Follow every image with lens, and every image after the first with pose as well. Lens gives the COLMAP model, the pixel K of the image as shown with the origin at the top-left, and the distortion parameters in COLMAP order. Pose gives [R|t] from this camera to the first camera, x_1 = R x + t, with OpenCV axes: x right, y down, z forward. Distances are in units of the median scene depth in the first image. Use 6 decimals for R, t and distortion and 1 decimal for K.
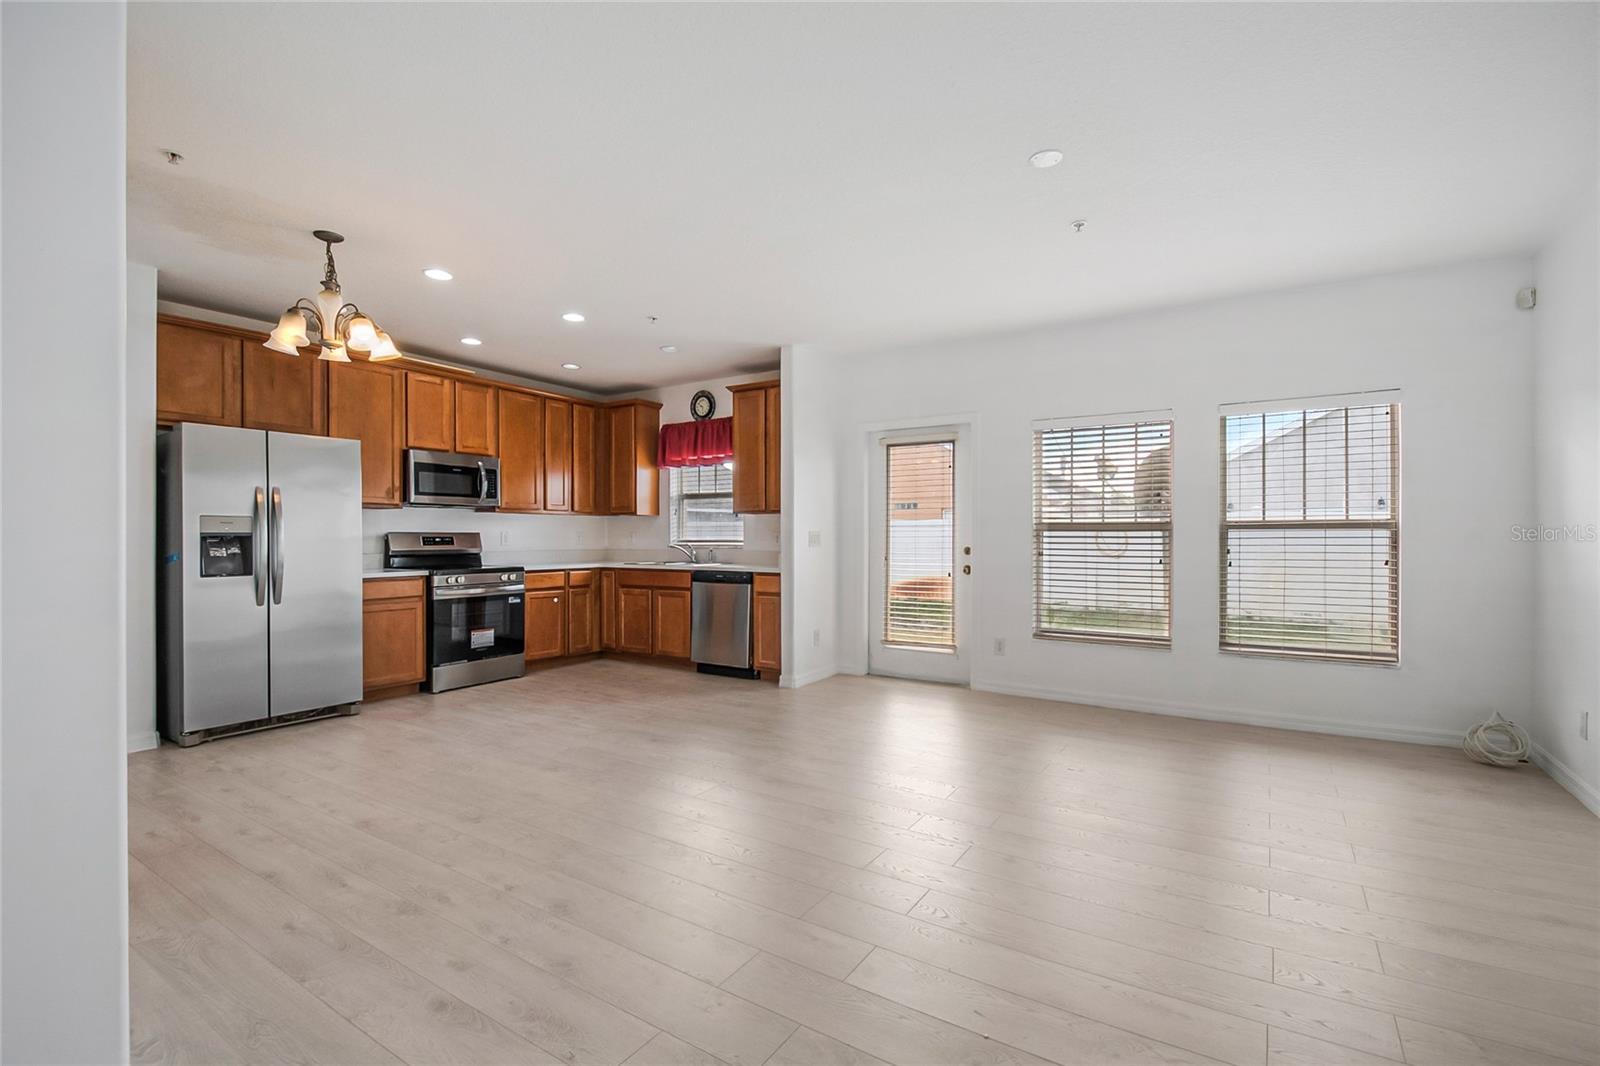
lens RADIAL K [[708.1, 0, 811.0], [0, 708.1, 539.0], [0, 0, 1]] dist [0.019313, -0.021667]
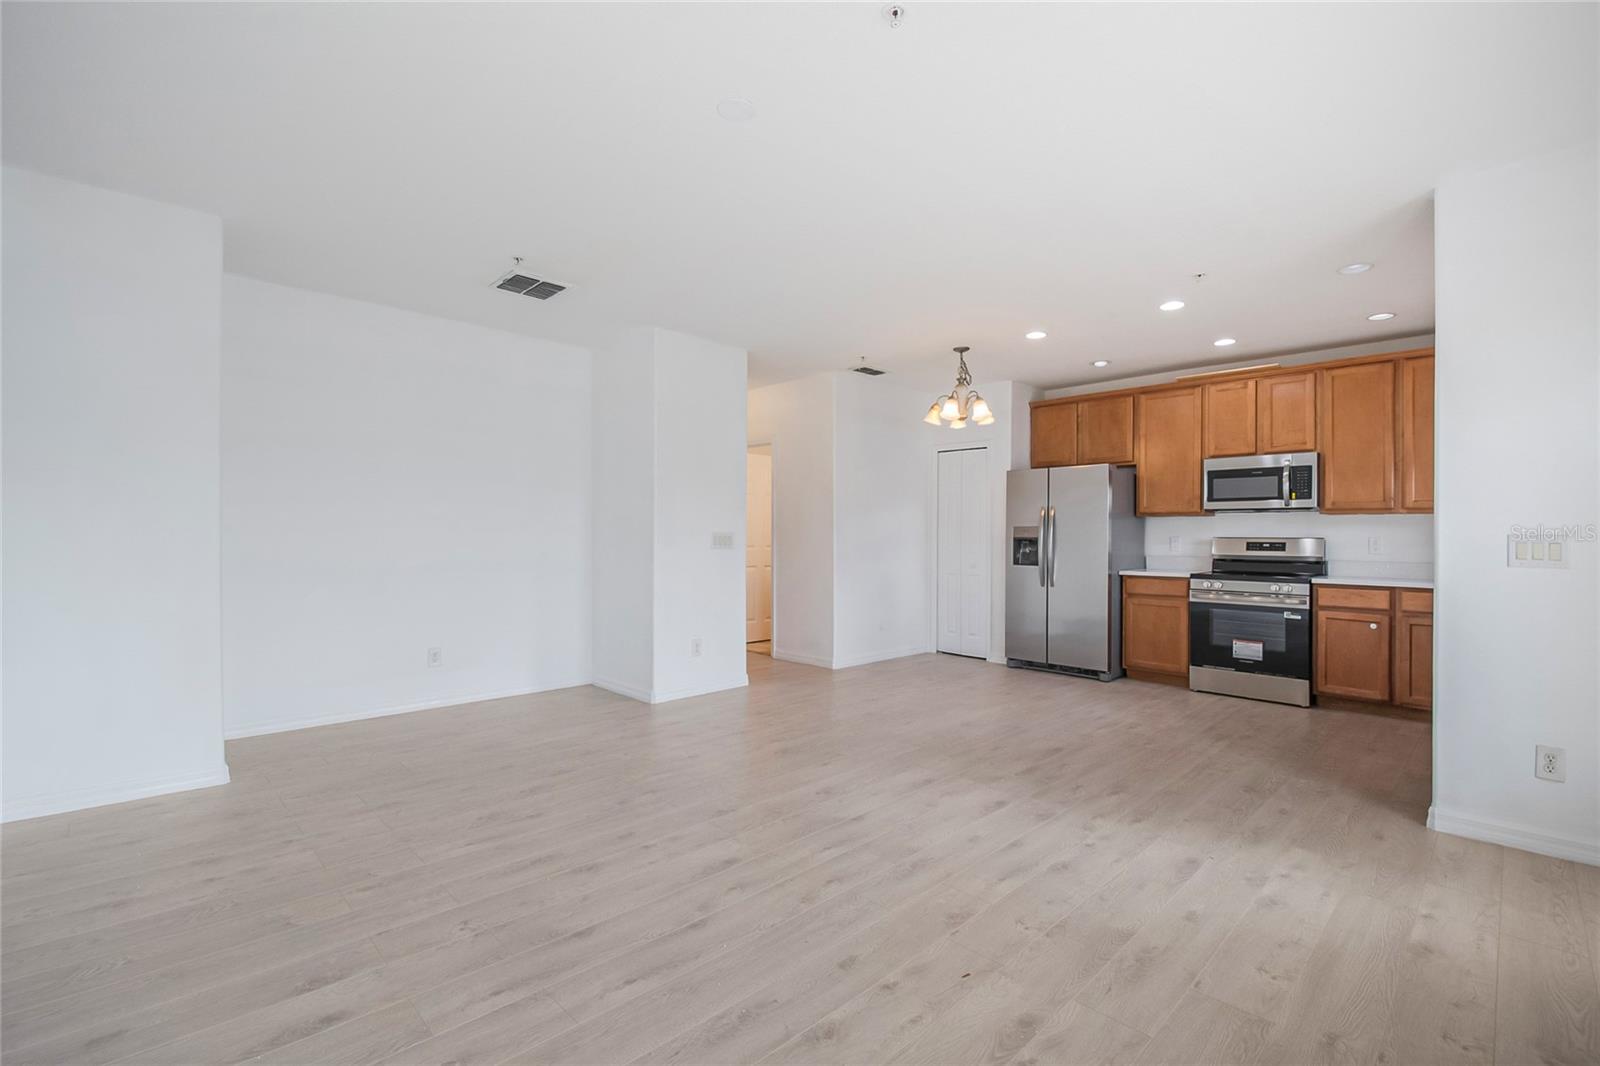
lens RADIAL K [[706.9, 0, 801.2], [0, 706.9, 526.4], [0, 0, 1]] dist [0.023756, -0.022067]
pose [[-0.219694, -0.016051, -0.975437, 0.688974], [-0.012210, 0.999832, -0.013703, -0.004310], [0.975492, 0.008899, -0.219853, 0.735957]]
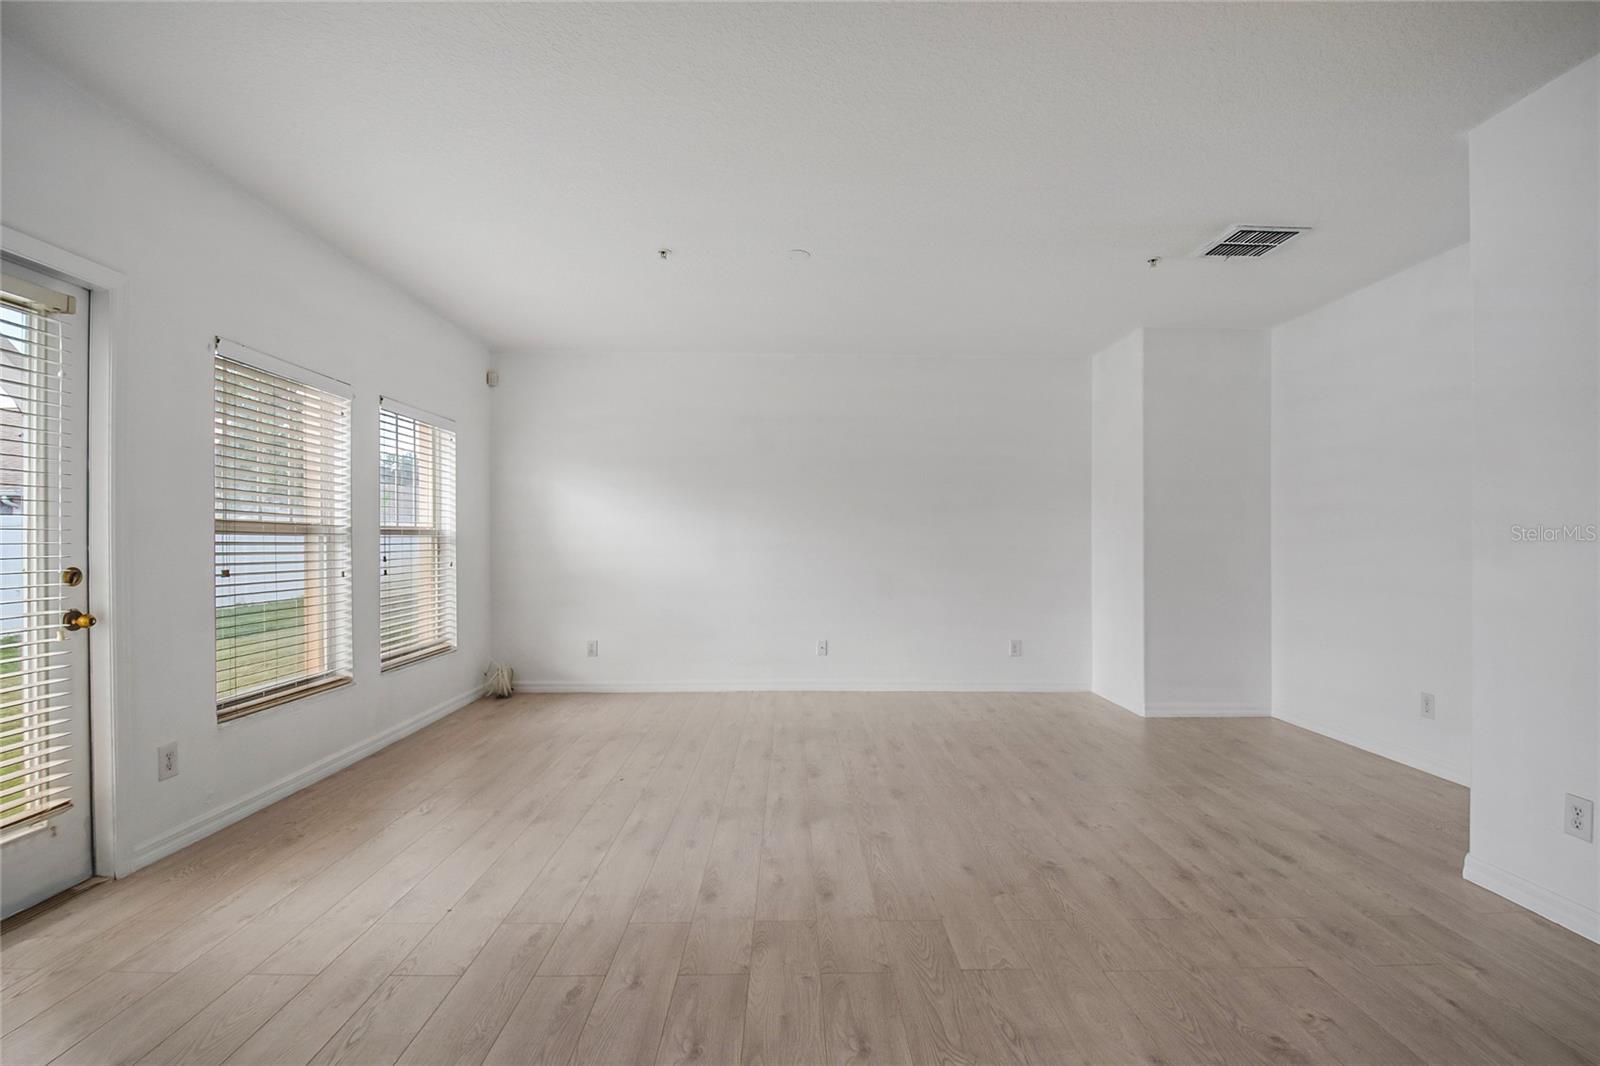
lens RADIAL K [[708.1, 0, 811.0], [0, 708.1, 539.0], [0, 0, 1]] dist [0.019313, -0.021667]
pose [[-0.565530, 0.002838, 0.824723, -0.443153], [0.000919, 0.999996, -0.002810, -0.004892], [-0.824727, -0.000831, -0.565530, 0.994874]]
